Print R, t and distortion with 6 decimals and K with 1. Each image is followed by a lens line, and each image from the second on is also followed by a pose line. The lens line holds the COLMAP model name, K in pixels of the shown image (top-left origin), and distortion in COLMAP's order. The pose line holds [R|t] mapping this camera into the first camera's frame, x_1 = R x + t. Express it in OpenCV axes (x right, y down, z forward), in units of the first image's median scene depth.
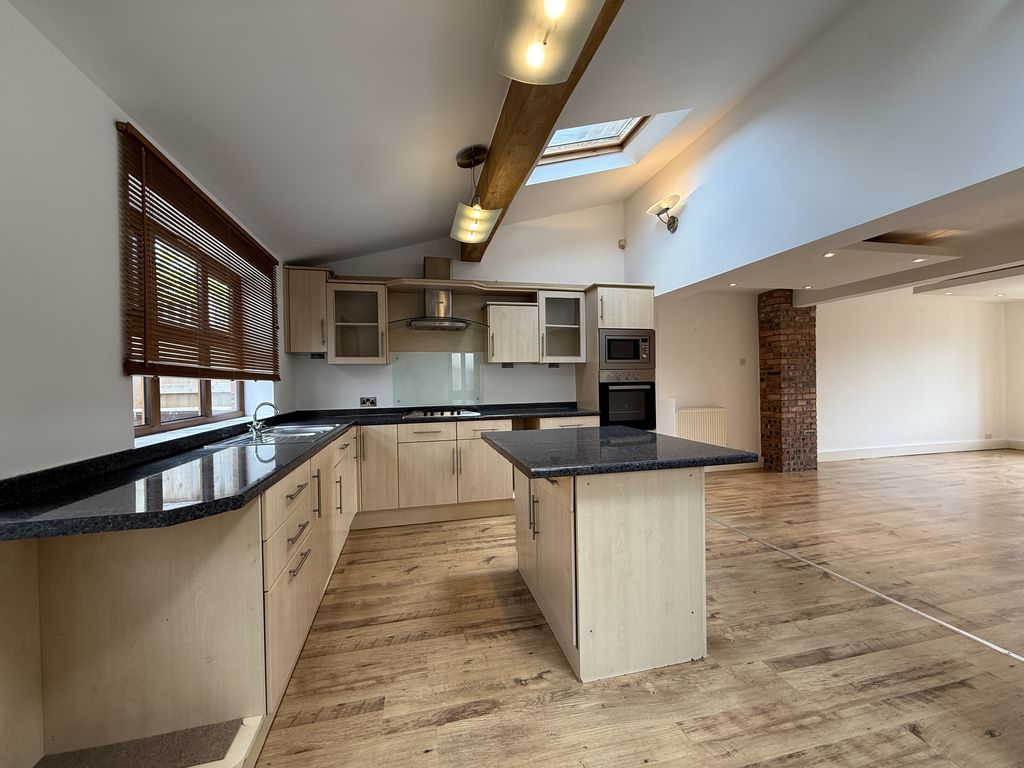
lens RADIAL K [[406.6, 0, 507.7], [0, 406.6, 385.0], [0, 0, 1]] dist [-0.000048, -0.000189]
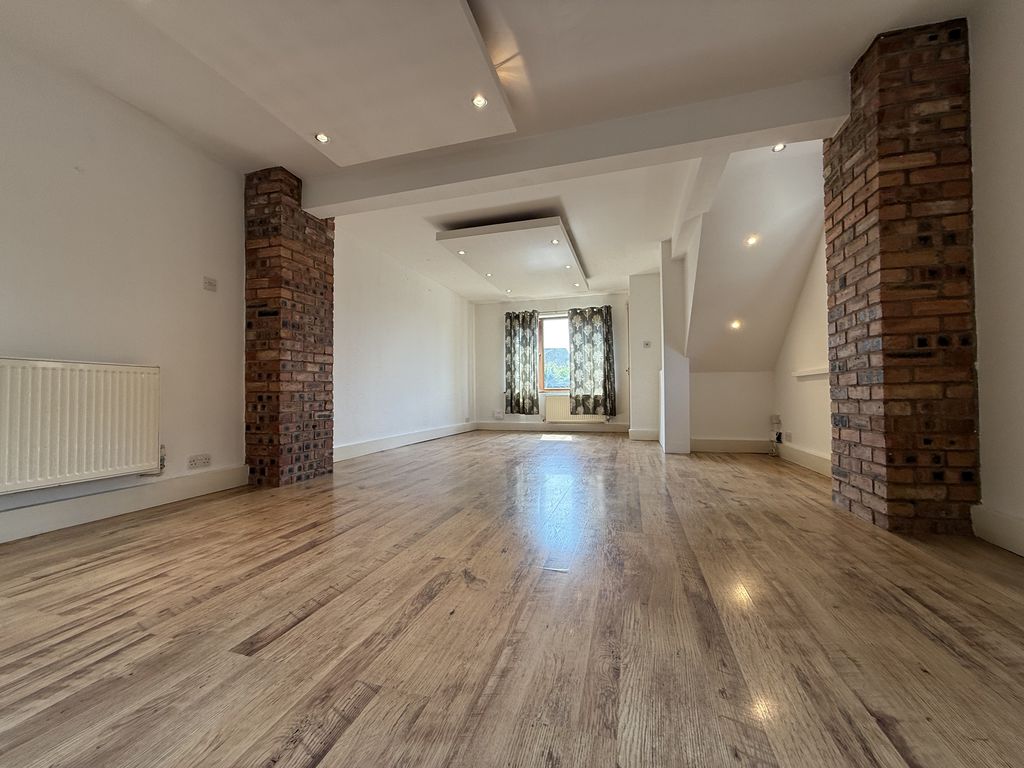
lens RADIAL K [[406.6, 0, 507.7], [0, 406.6, 385.0], [0, 0, 1]] dist [-0.000048, -0.000189]
pose [[0.494684, 0.035260, 0.868357, 0.332255], [0.005216, 0.999038, -0.043538, 0.098534], [-0.869057, 0.026067, 0.494025, 0.434640]]
